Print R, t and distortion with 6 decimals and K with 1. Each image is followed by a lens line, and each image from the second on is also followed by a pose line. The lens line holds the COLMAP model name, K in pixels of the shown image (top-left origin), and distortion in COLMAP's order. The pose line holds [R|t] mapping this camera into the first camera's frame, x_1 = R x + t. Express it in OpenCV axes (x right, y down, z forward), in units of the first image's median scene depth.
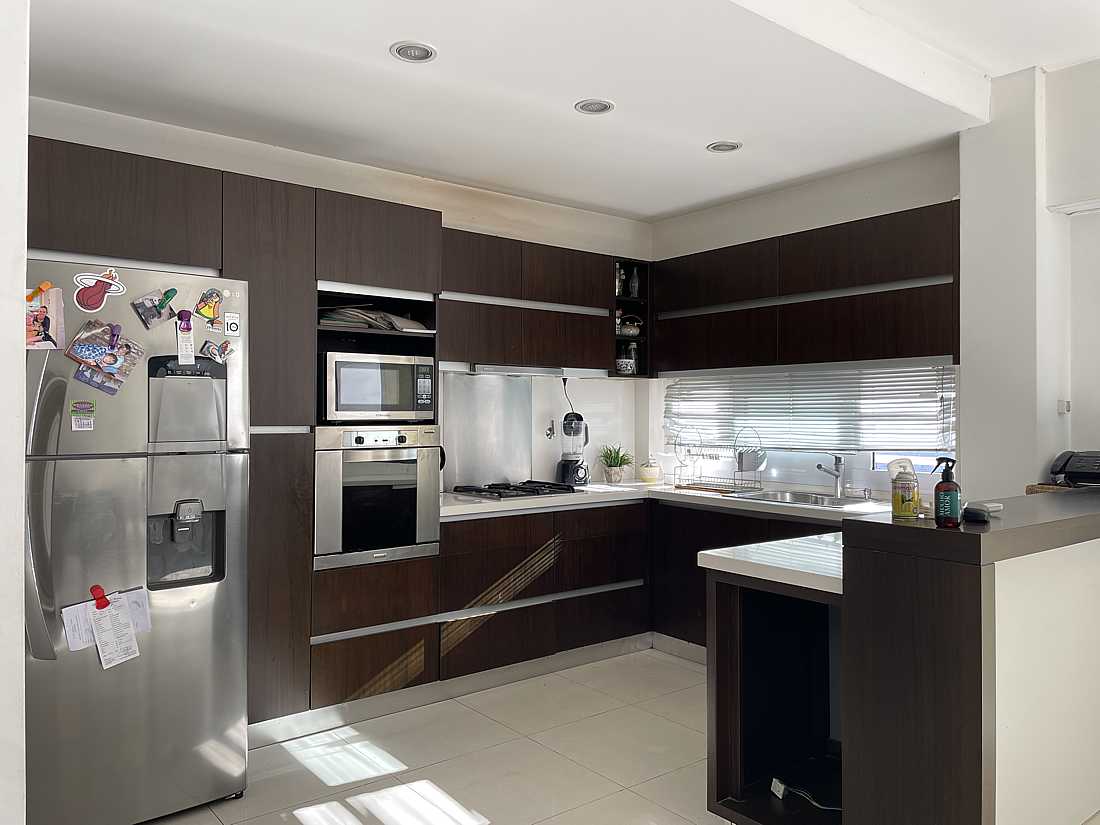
lens RADIAL K [[822.2, 0, 549.1], [0, 822.2, 413.4], [0, 0, 1]] dist [0.008160, 0.000543]
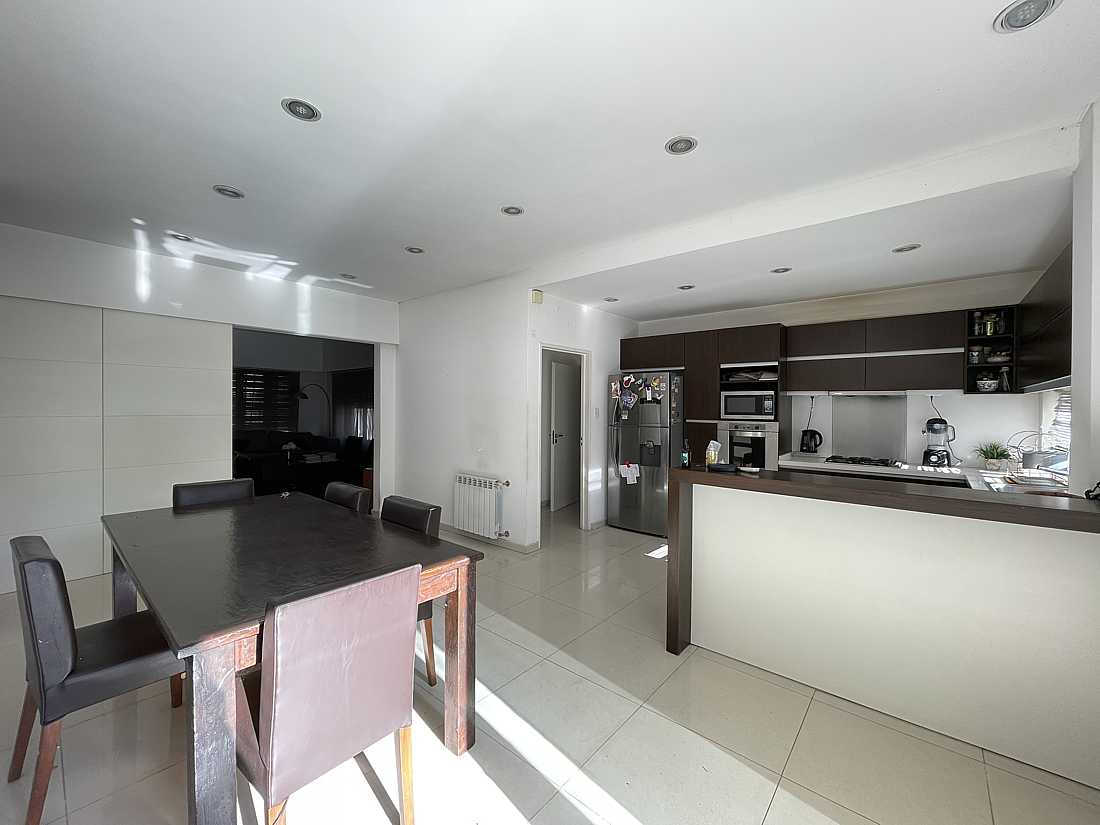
lens RADIAL K [[443.2, 0, 547.8], [0, 443.2, 410.8], [0, 0, 1]] dist [0.000043, -0.000009]
pose [[0.195537, 0.006015, -0.980678, 0.896414], [-0.010818, 0.999934, 0.003977, -0.013444], [0.980637, 0.009831, 0.195589, 0.179083]]
